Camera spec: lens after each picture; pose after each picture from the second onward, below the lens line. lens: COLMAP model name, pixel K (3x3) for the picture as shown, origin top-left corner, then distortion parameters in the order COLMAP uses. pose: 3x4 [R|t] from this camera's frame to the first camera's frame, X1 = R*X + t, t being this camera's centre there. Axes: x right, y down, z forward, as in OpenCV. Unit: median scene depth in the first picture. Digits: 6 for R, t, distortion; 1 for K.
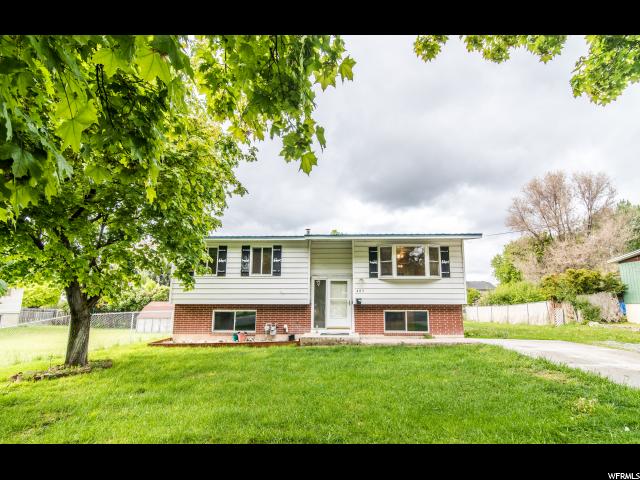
lens RADIAL K [[331.5, 0, 320.0], [0, 331.5, 240.0], [0, 0, 1]] dist [0.002804, 0.000218]
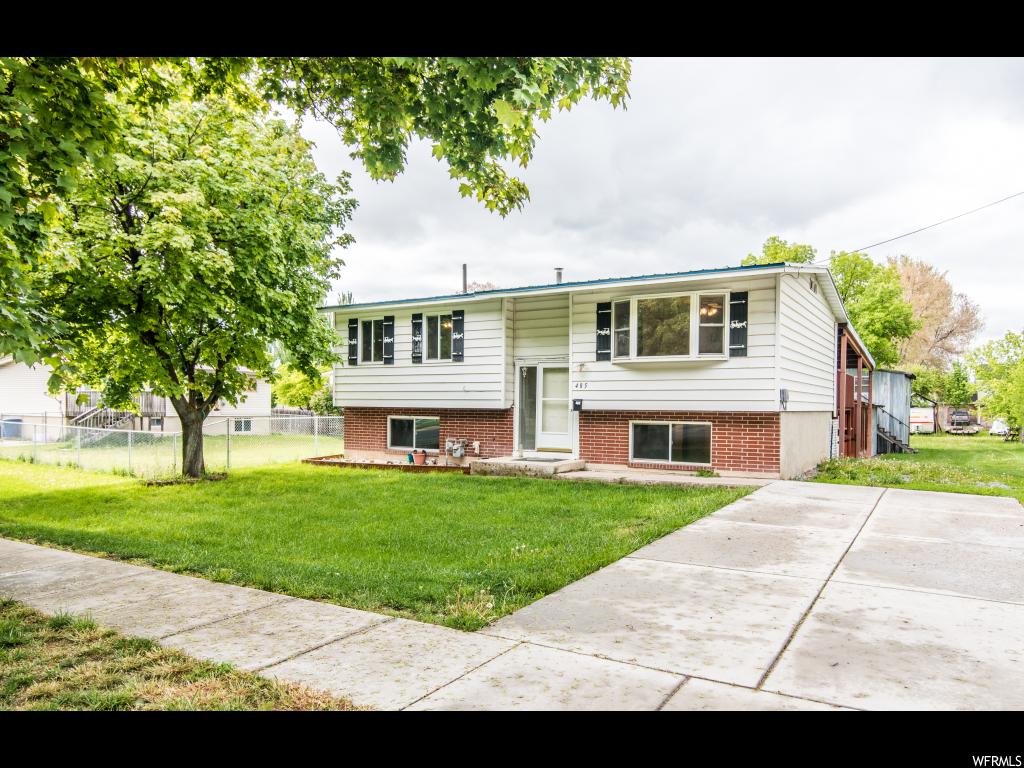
lens RADIAL K [[708.5, 0, 512.0], [0, 708.5, 384.0], [0, 0, 1]] dist [-0.003091, -0.000273]
pose [[0.859255, -0.008002, -0.511485, 0.611106], [0.085300, 0.988120, 0.127838, -0.007635], [0.504386, -0.153475, 0.849730, -0.048779]]
